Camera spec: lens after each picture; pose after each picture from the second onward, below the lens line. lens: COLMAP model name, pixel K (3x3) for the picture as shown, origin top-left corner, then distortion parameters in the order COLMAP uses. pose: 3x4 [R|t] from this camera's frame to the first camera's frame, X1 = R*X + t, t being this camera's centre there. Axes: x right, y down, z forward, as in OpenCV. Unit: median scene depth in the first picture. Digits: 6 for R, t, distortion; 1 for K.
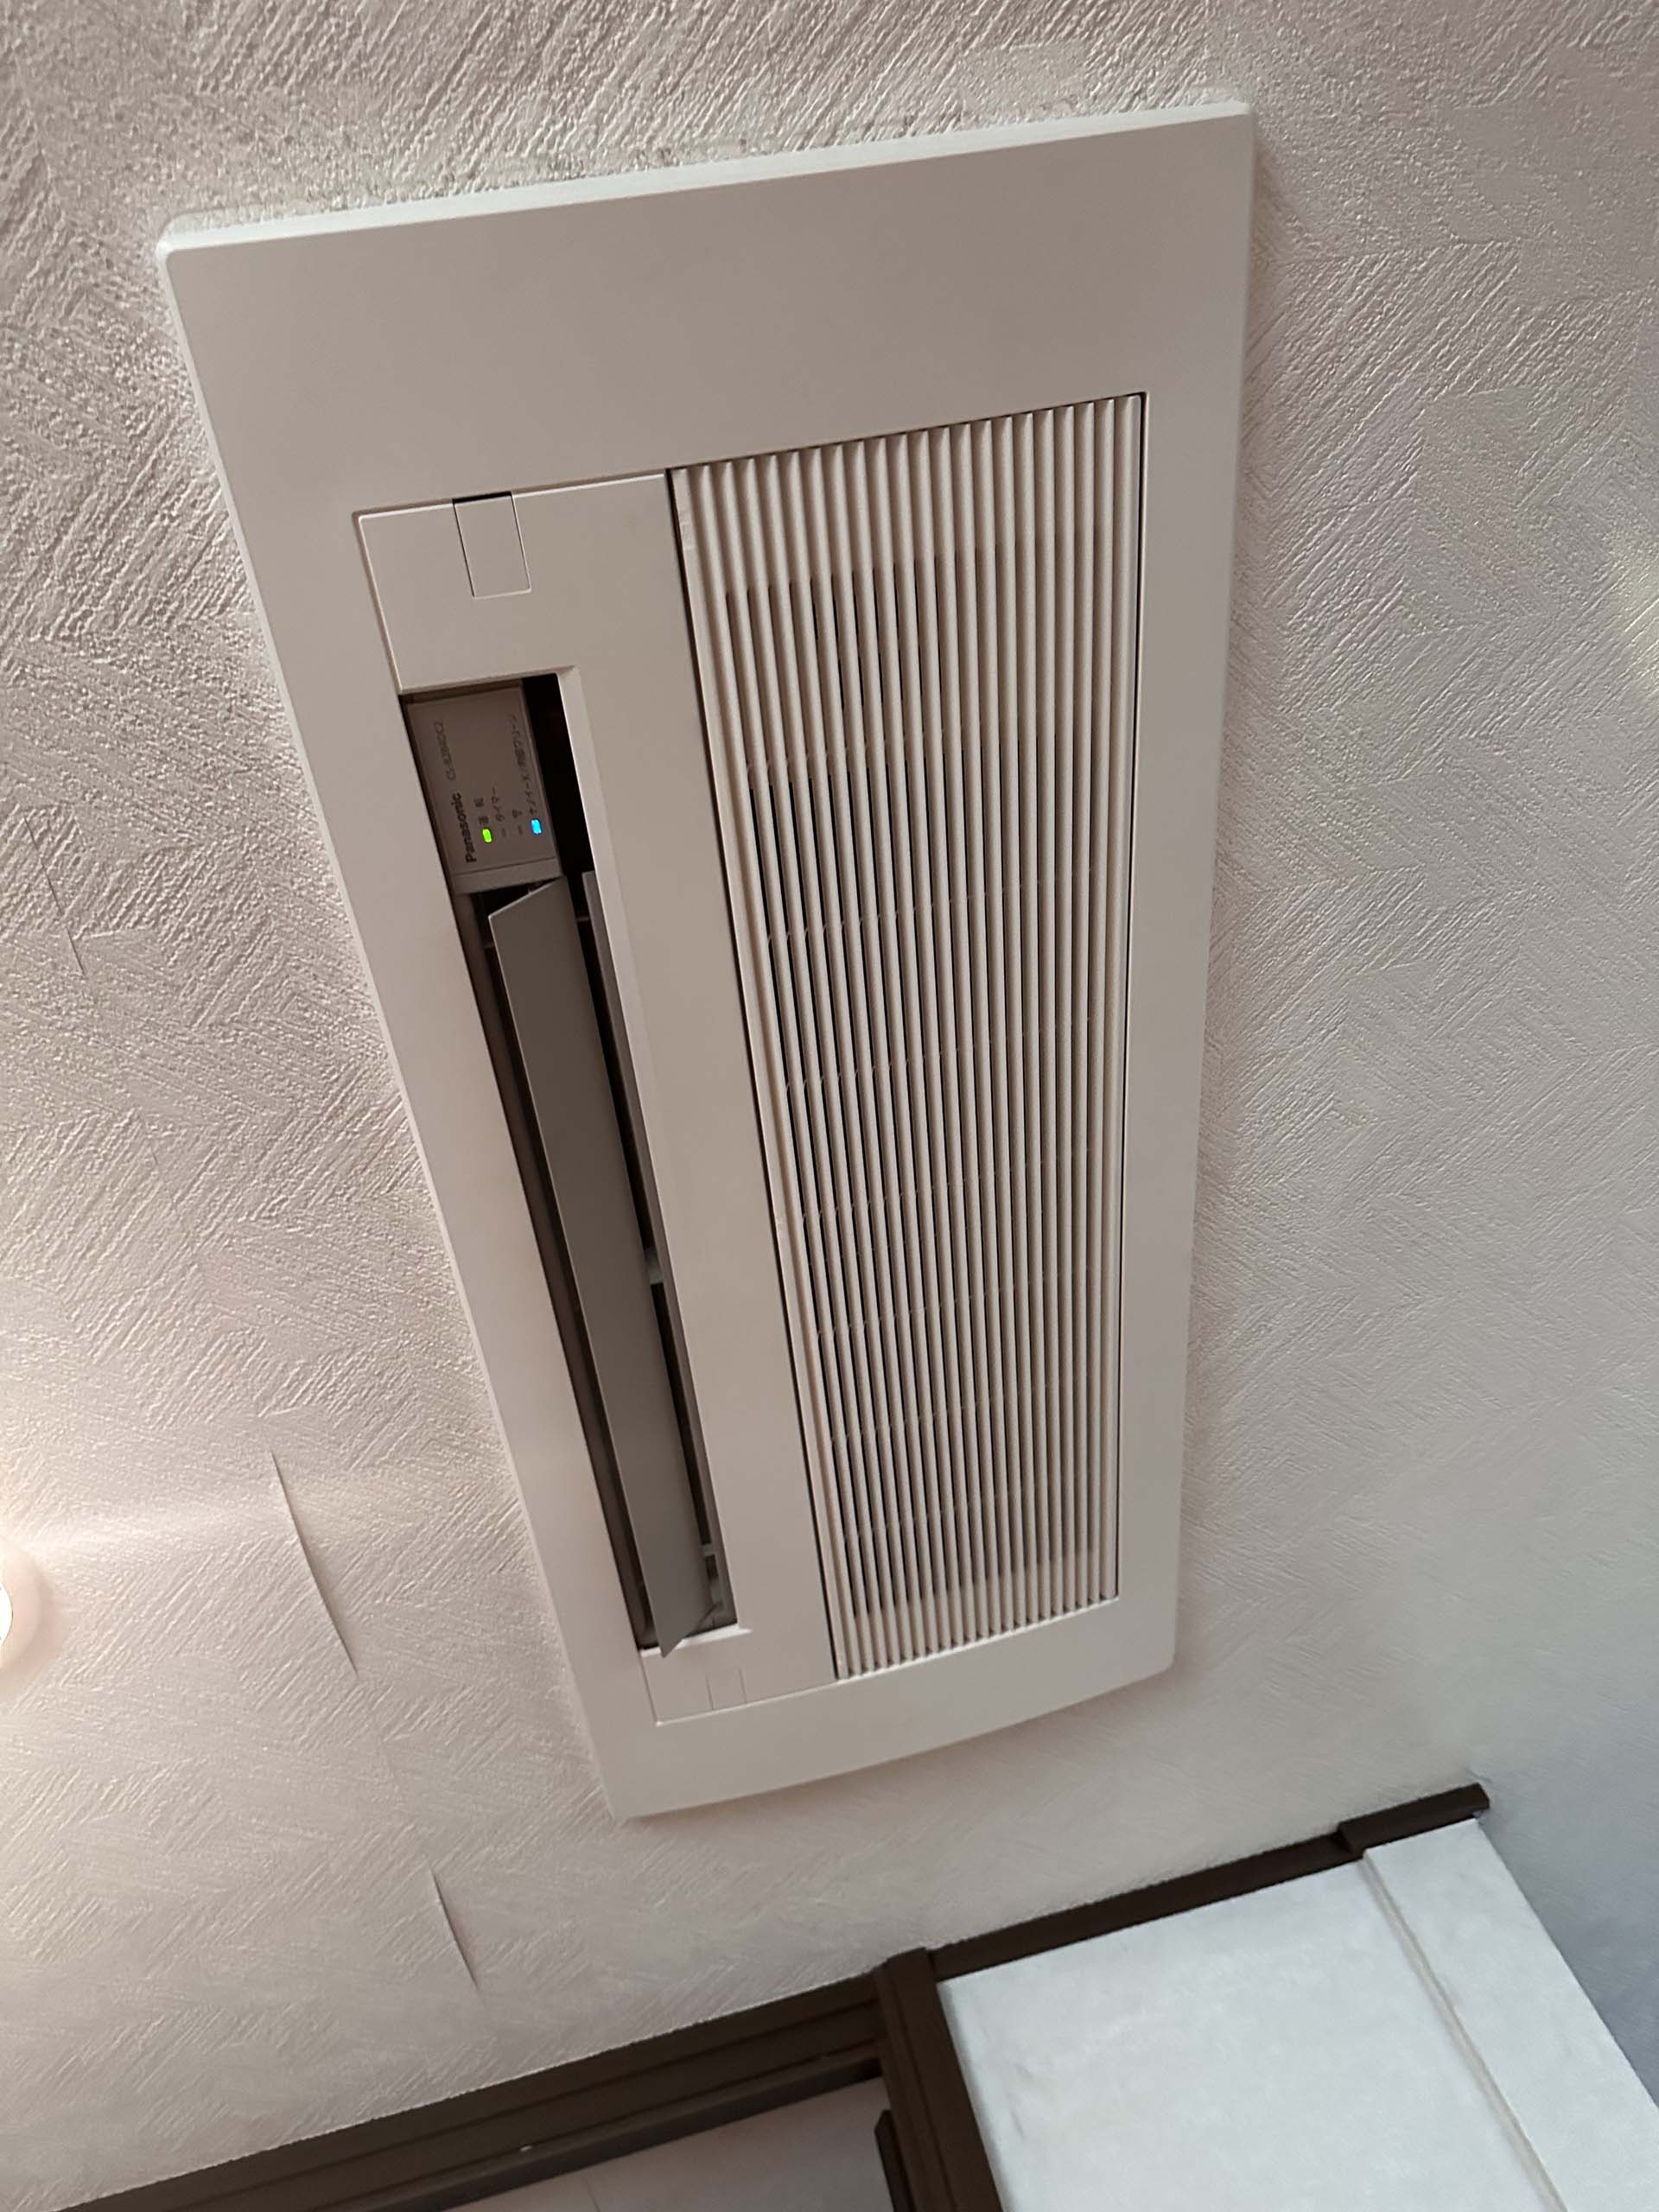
lens RADIAL K [[1639.4, 0, 829.5], [0, 1639.4, 1106.0], [0, 0, 1]] dist [-0.000775, -0.003424]
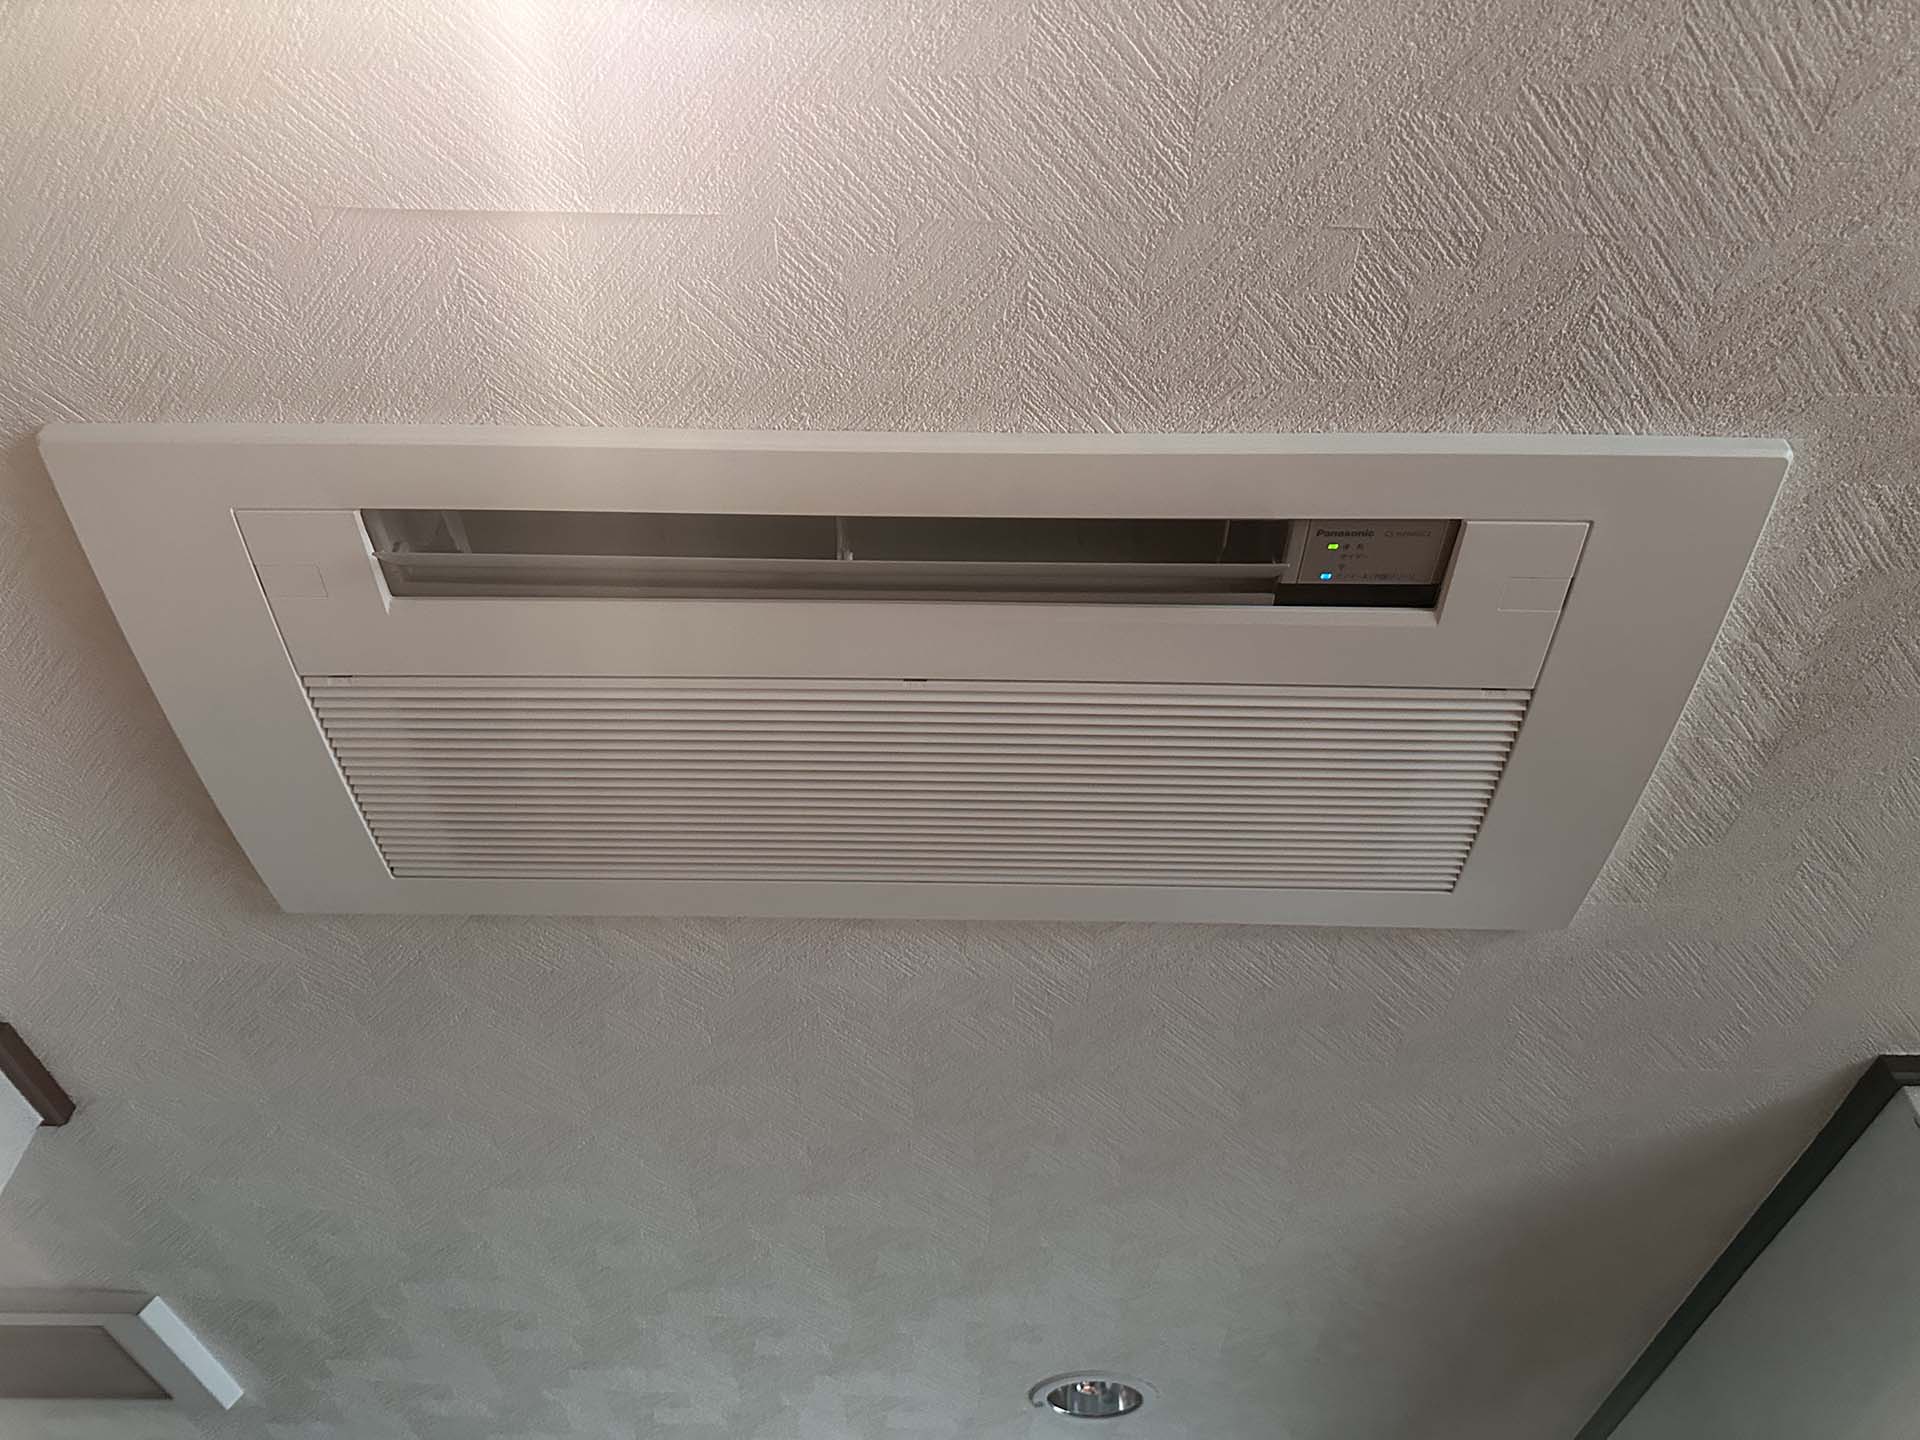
lens RADIAL K [[1359.0, 0, 960.0], [0, 1359.0, 720.0], [0, 0, 1]] dist [0.000424, -0.004094]
pose [[-0.094059, 0.871366, 0.481533, -0.601109], [-0.821873, 0.205004, -0.531506, 0.712720], [-0.561852, -0.445752, 0.696870, 0.347809]]
